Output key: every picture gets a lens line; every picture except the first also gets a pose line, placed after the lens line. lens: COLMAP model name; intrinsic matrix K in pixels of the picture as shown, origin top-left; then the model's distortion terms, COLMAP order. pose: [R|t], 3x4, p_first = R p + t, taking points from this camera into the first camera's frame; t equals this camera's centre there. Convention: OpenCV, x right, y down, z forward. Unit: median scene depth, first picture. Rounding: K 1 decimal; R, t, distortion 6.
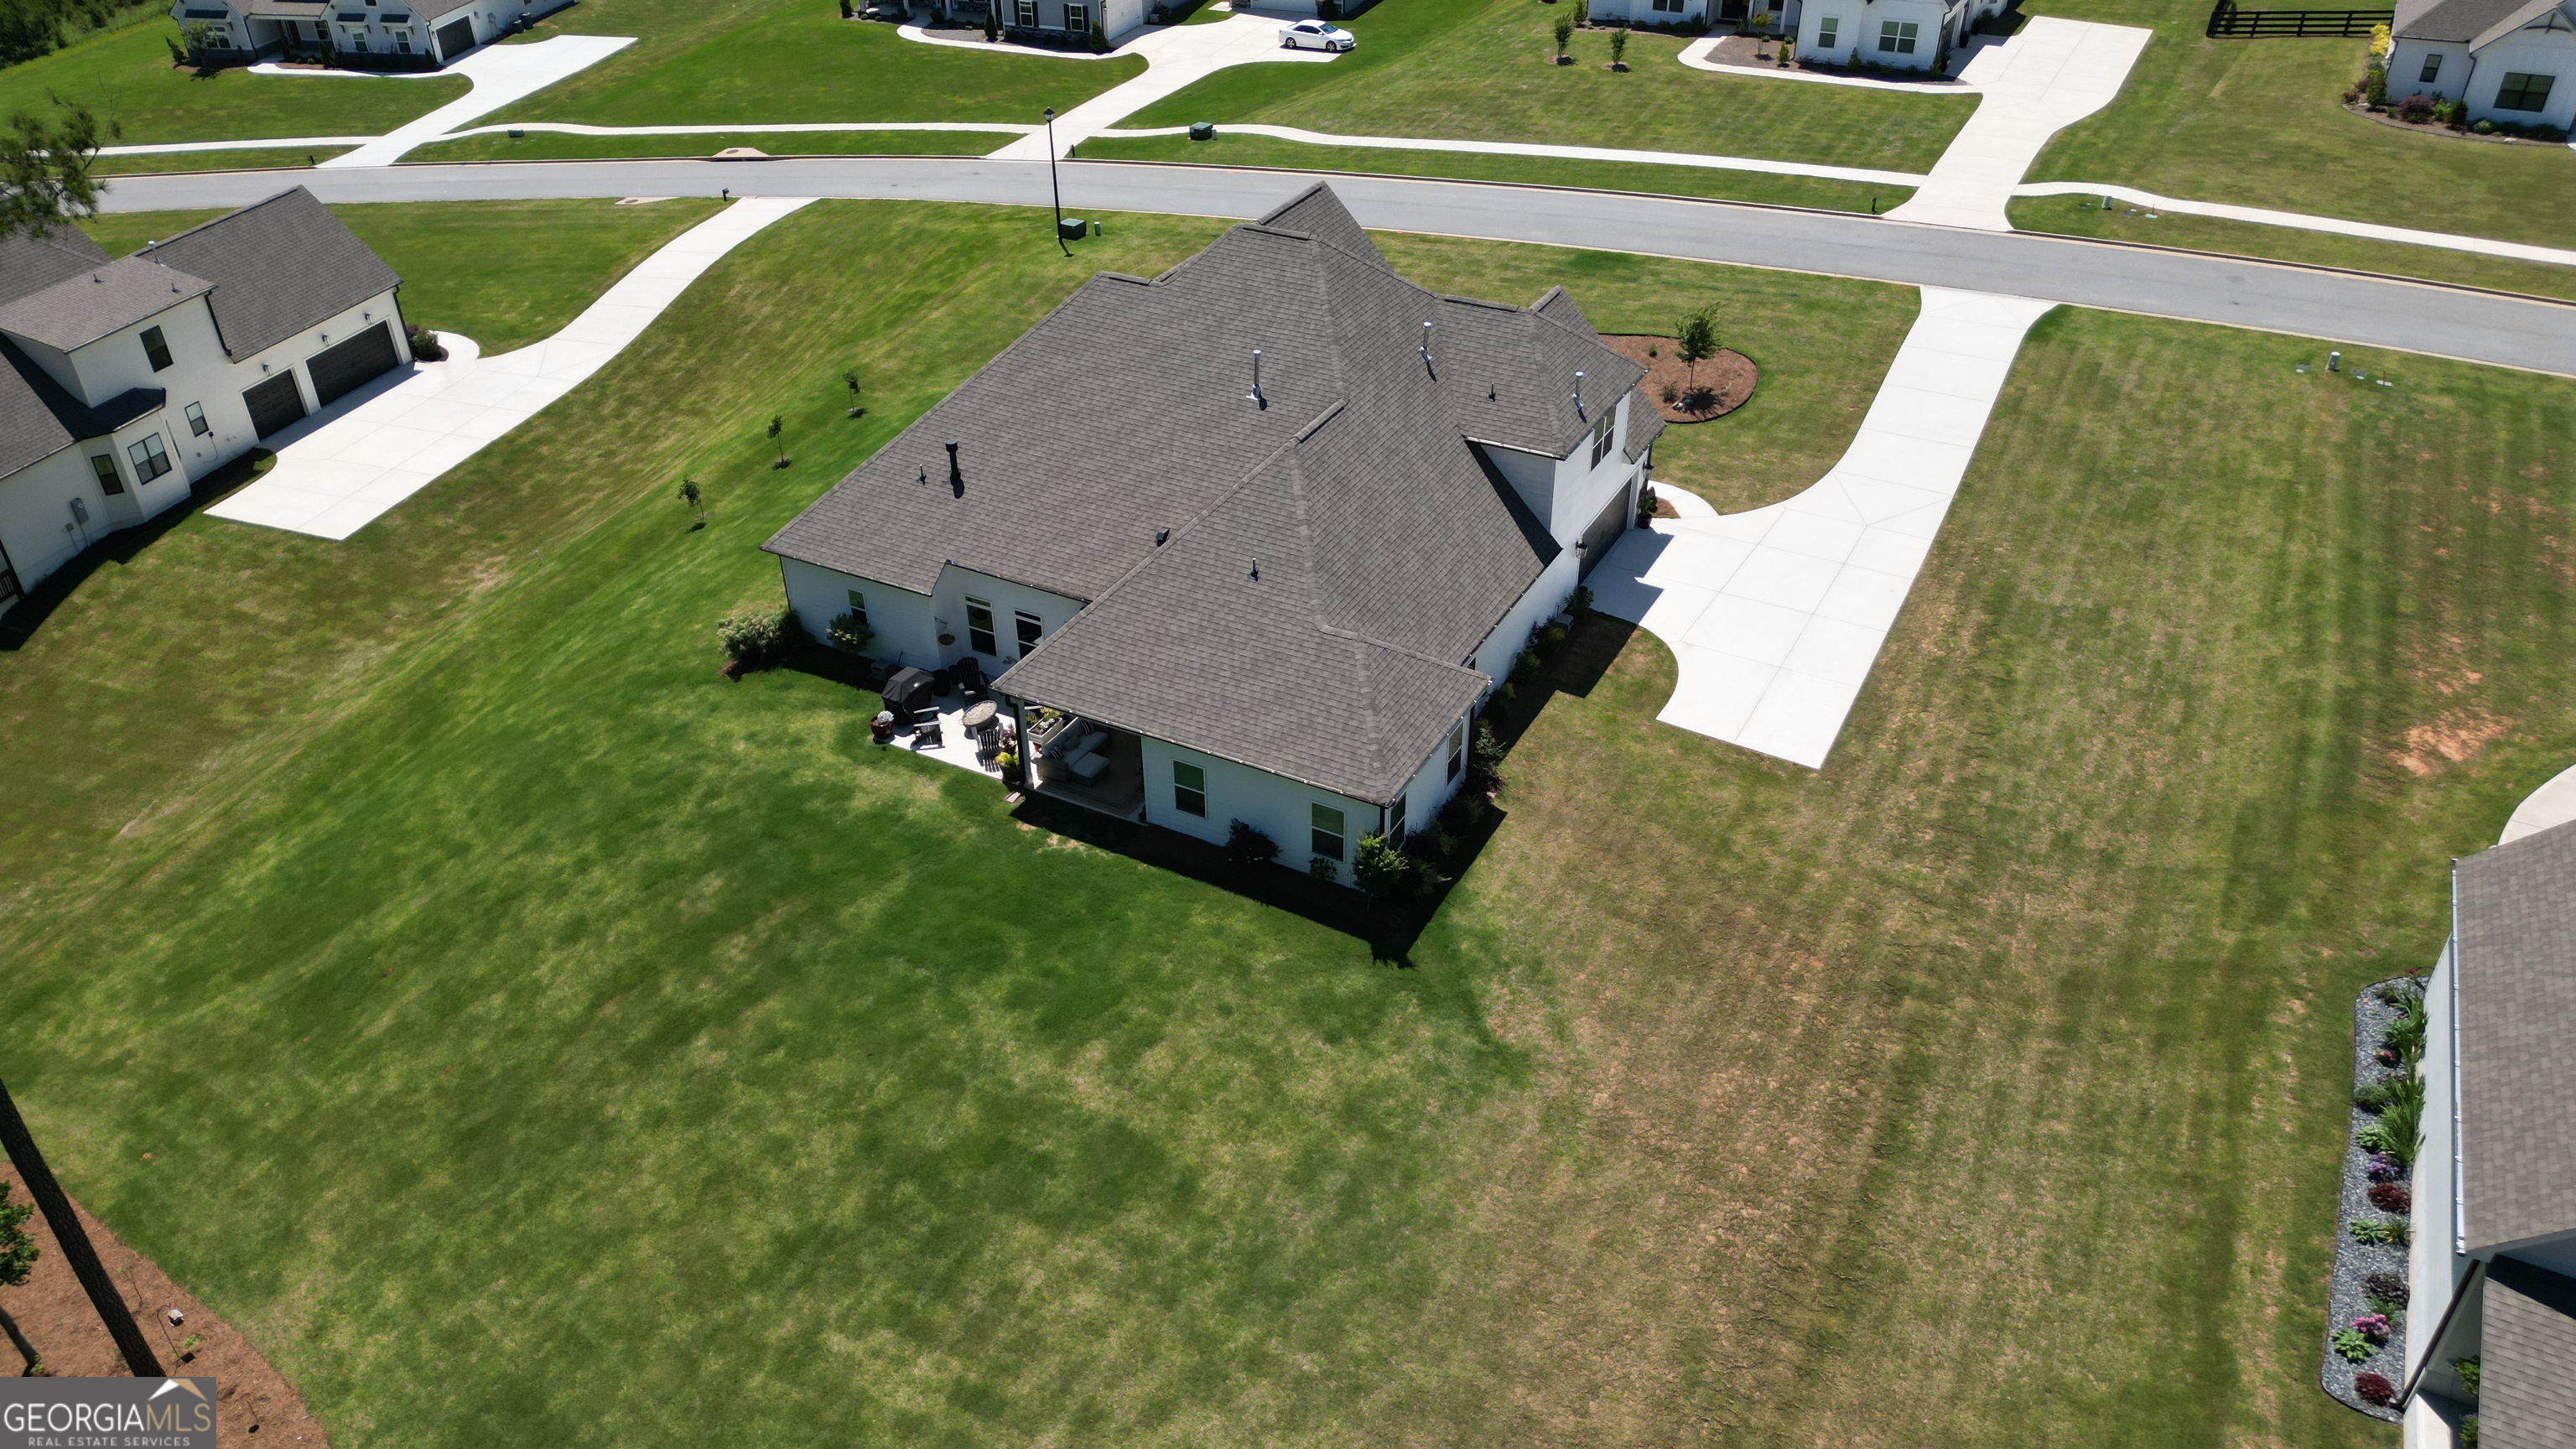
lens RADIAL K [[1802.1, 0, 1282.3], [0, 1802.1, 723.4], [0, 0, 1]] dist [0.069696, -0.071863]
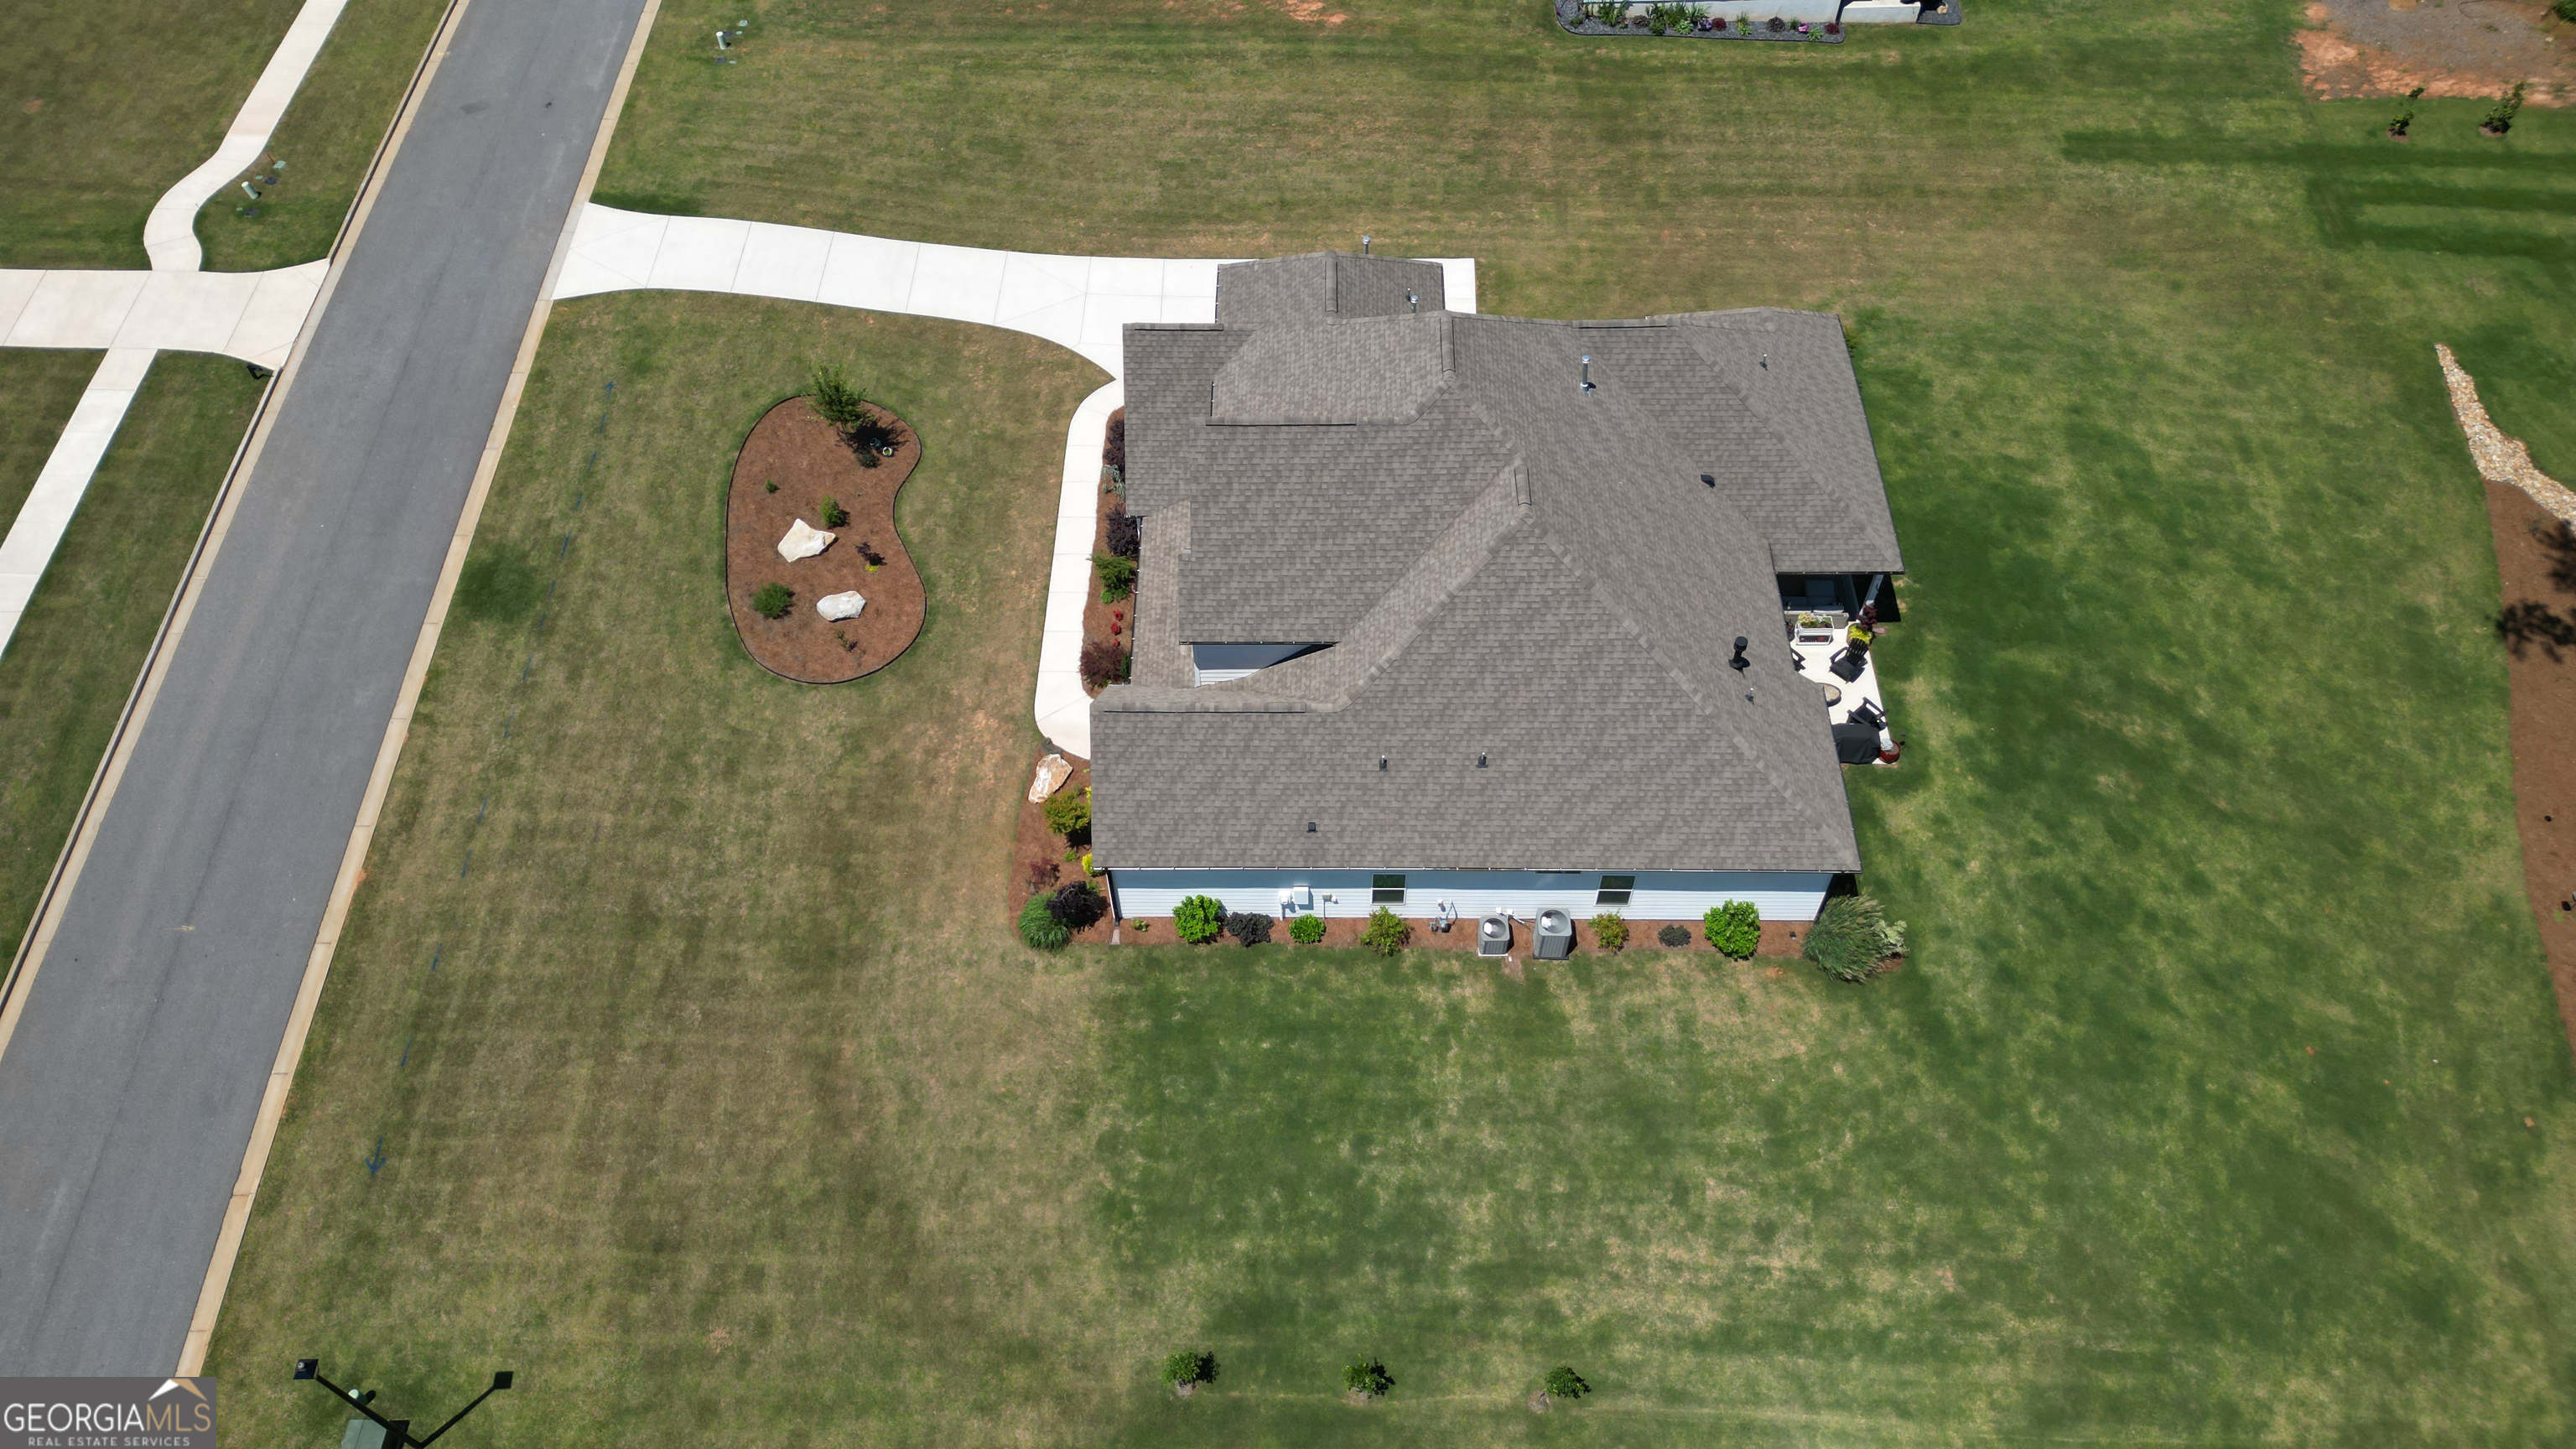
lens RADIAL K [[1802.1, 0, 1282.3], [0, 1802.1, 723.4], [0, 0, 1]] dist [0.069696, -0.071863]
pose [[-0.464980, -0.696881, 0.546032, -0.652443], [0.505109, 0.297706, 0.810084, -1.087083], [-0.727089, 0.652479, 0.213573, 1.067159]]
